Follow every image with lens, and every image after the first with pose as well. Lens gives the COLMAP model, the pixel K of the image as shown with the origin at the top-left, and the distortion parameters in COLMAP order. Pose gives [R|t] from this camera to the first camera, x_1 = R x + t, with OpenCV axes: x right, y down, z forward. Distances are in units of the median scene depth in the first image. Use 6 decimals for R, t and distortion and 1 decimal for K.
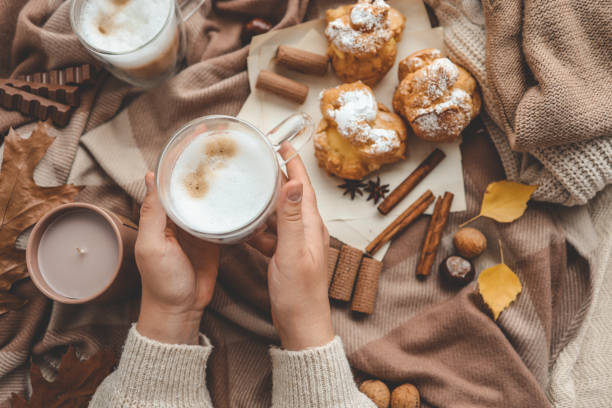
lens RADIAL K [[621.2, 0, 308.8], [0, 621.2, 203.9], [0, 0, 1]] dist [-0.033009, 0.000000]
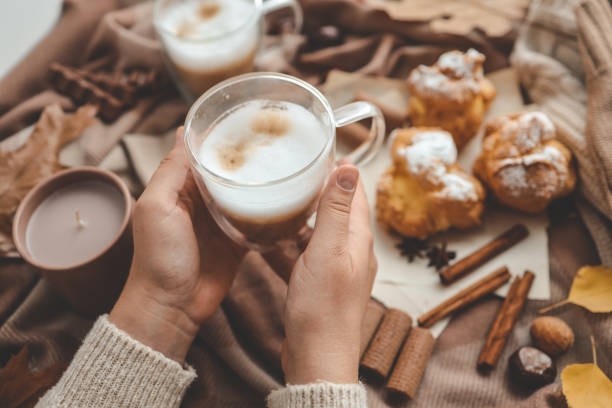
lens RADIAL K [[621.2, 0, 320.2], [0, 621.2, 211.4], [0, 0, 1]] dist [-0.033009, 0.000000]
pose [[0.977105, 0.178573, -0.115658, 0.038716], [-0.209642, 0.900789, -0.380302, 0.281385], [0.036272, 0.395842, 0.917602, 0.221619]]
